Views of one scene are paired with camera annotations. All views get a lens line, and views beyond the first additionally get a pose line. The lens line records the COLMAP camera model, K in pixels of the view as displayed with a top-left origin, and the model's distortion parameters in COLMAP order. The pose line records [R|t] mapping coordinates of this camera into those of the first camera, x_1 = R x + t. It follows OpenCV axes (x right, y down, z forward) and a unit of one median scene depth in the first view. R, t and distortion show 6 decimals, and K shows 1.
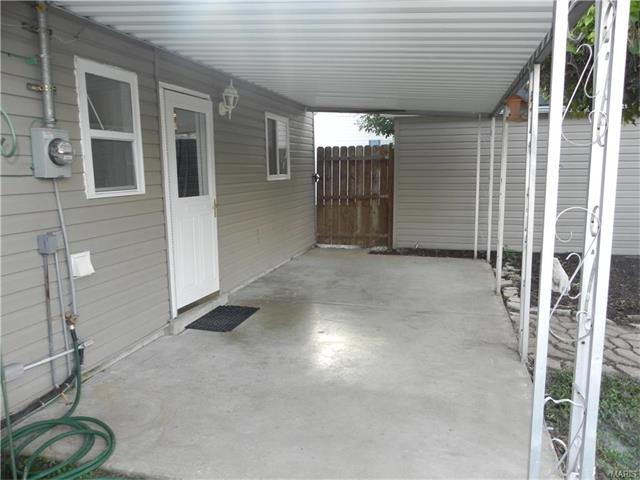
lens RADIAL K [[487.2, 0, 320.0], [0, 487.2, 240.0], [0, 0, 1]] dist [-0.003437, -0.003263]
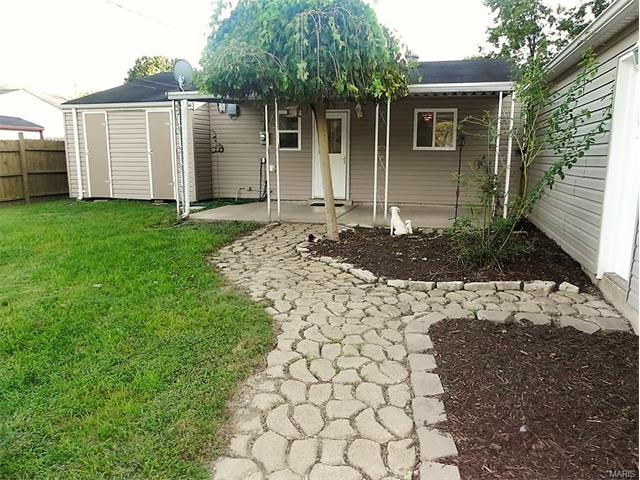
lens RADIAL K [[487.2, 0, 320.0], [0, 487.2, 240.0], [0, 0, 1]] dist [-0.003437, -0.003263]
pose [[0.000792, 0.180967, -0.983489, 2.706497], [-0.155759, 0.971508, 0.178637, -0.118909], [0.987795, 0.153045, 0.028956, 1.152045]]
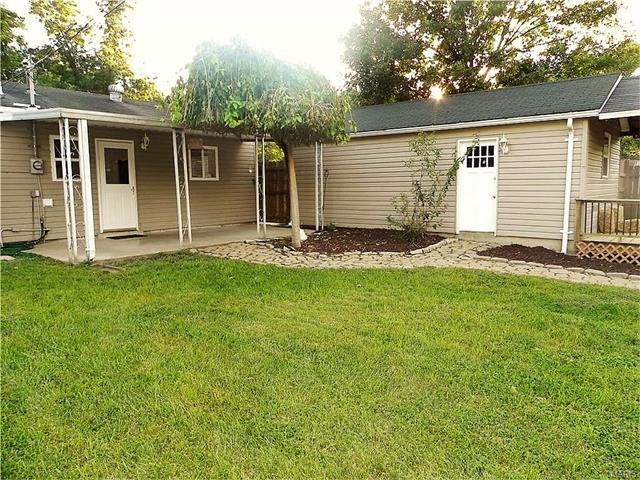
lens RADIAL K [[487.2, 0, 320.0], [0, 487.2, 240.0], [0, 0, 1]] dist [-0.003437, -0.003263]
pose [[0.899384, 0.052818, -0.433957, 2.028329], [-0.066924, 0.997608, -0.017281, 0.190264], [0.432007, 0.044585, 0.900768, -0.843727]]
